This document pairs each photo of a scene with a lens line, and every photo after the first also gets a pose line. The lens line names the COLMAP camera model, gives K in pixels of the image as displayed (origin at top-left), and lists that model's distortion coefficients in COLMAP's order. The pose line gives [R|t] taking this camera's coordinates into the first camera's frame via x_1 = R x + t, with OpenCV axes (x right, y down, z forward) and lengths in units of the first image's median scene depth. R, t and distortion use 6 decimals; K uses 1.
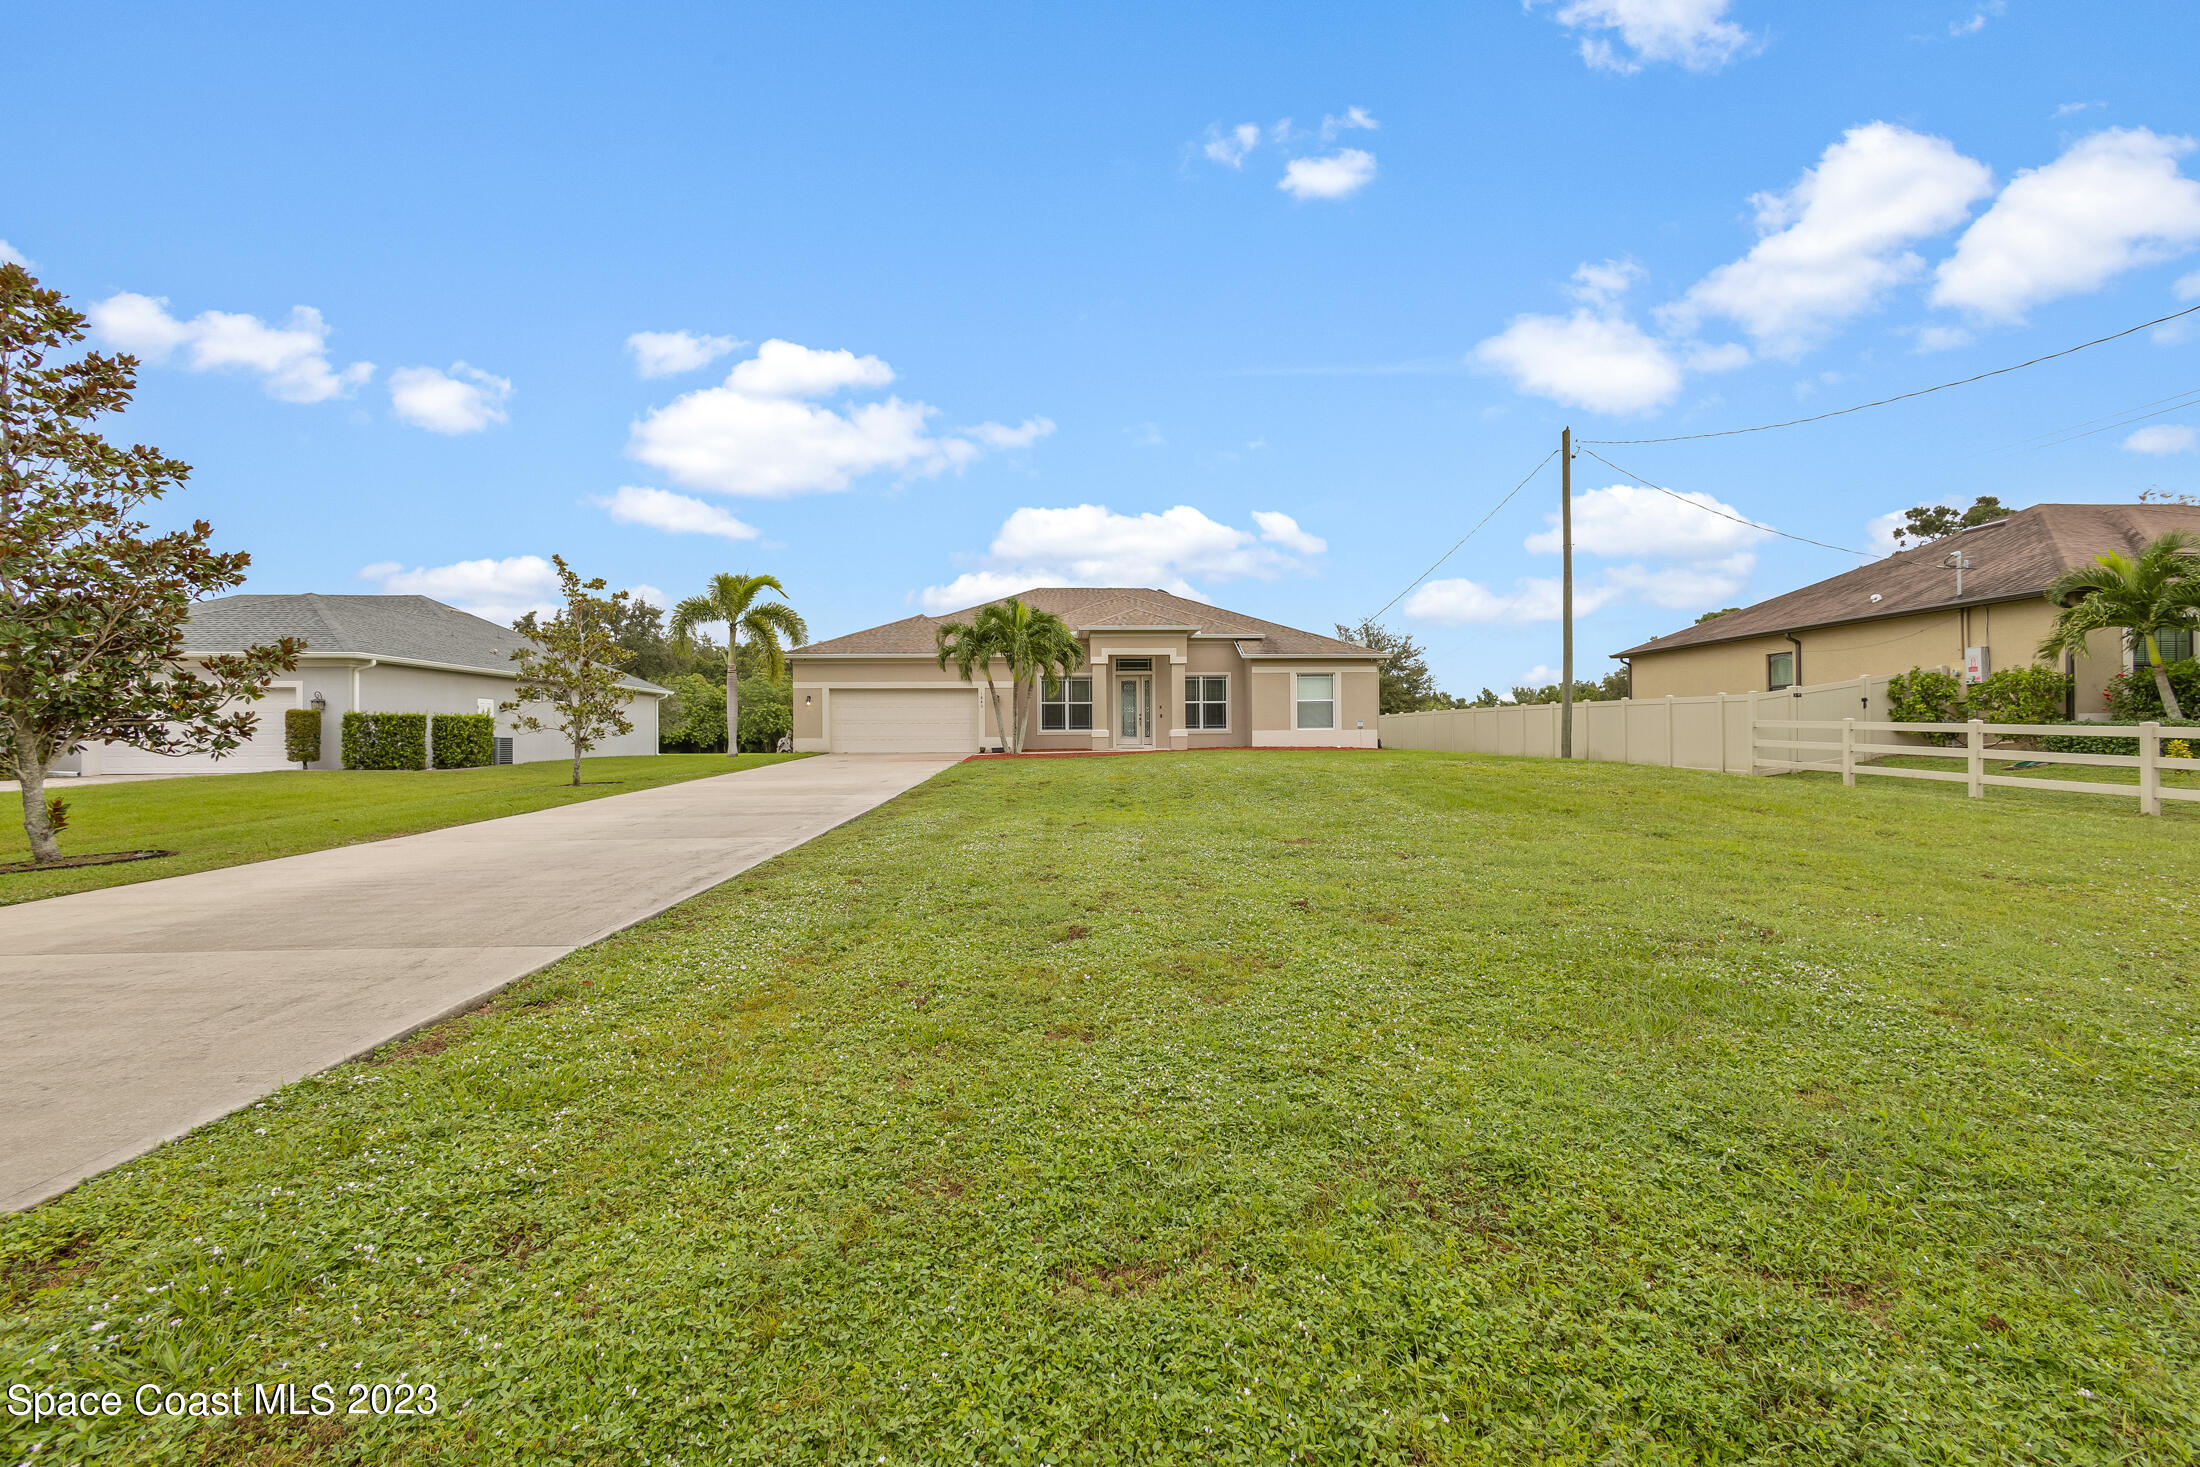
lens RADIAL K [[964.9, 0, 1107.2], [0, 964.9, 751.0], [0, 0, 1]] dist [-0.001531, -0.000380]
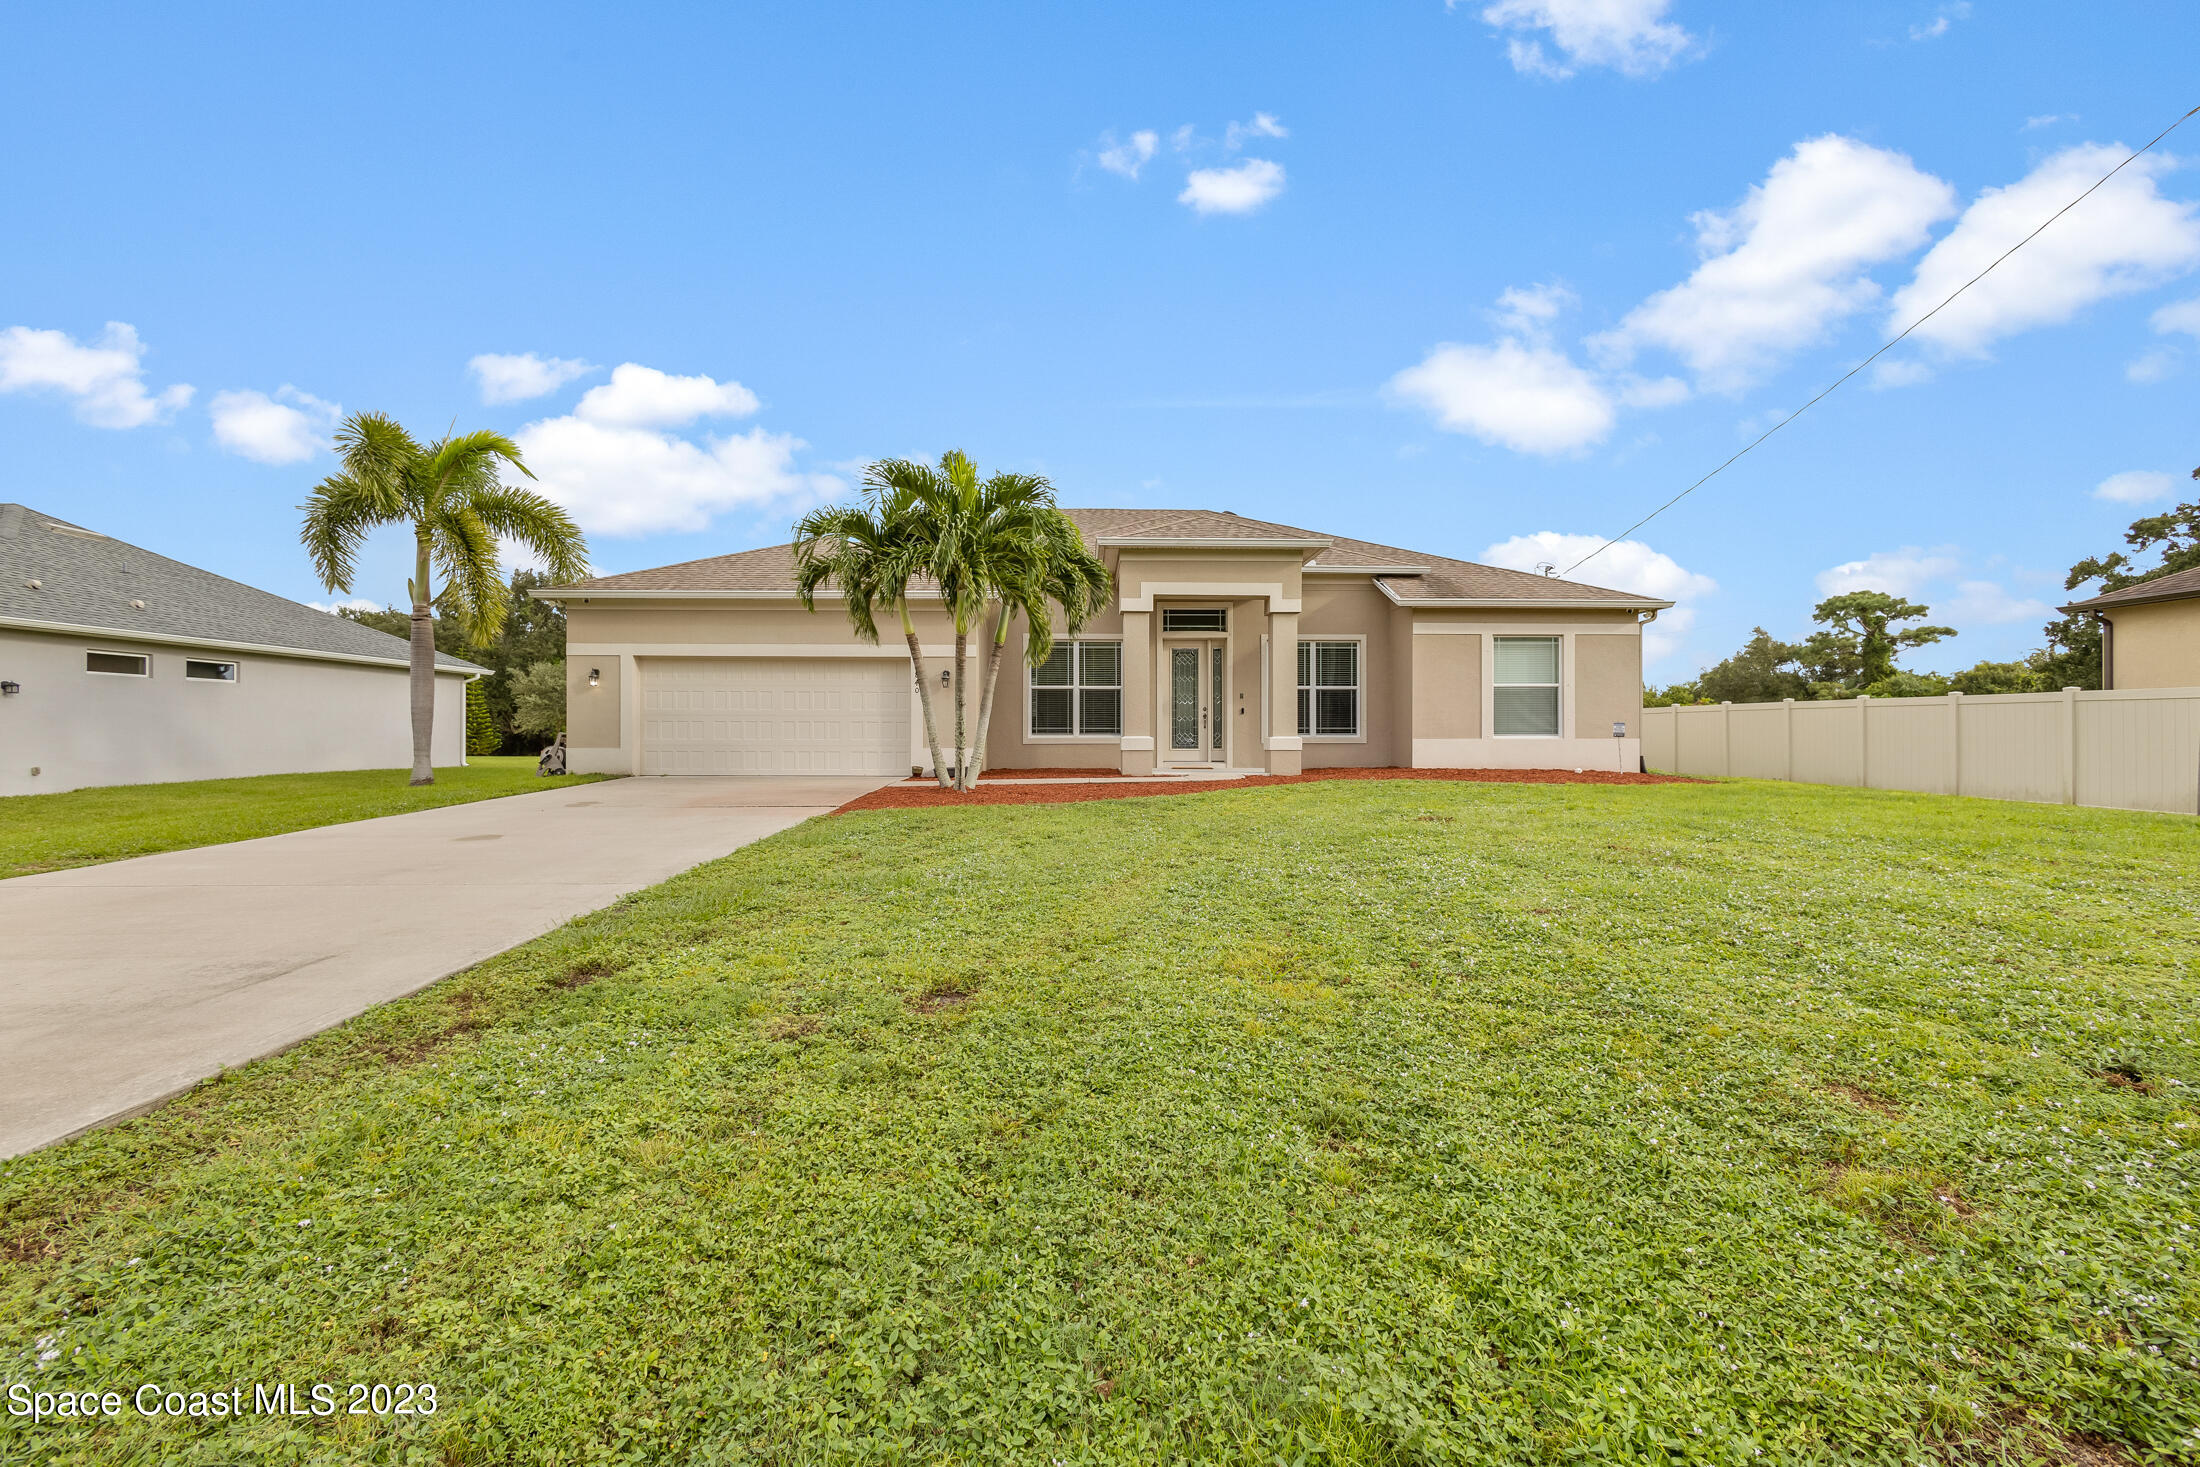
lens RADIAL K [[964.9, 0, 1107.2], [0, 964.9, 751.0], [0, 0, 1]] dist [-0.001531, -0.000380]
pose [[0.999714, 0.008232, -0.022436, -0.011196], [-0.008165, 0.999962, 0.003094, -0.014734], [0.022461, -0.002910, 0.999743, 0.450529]]
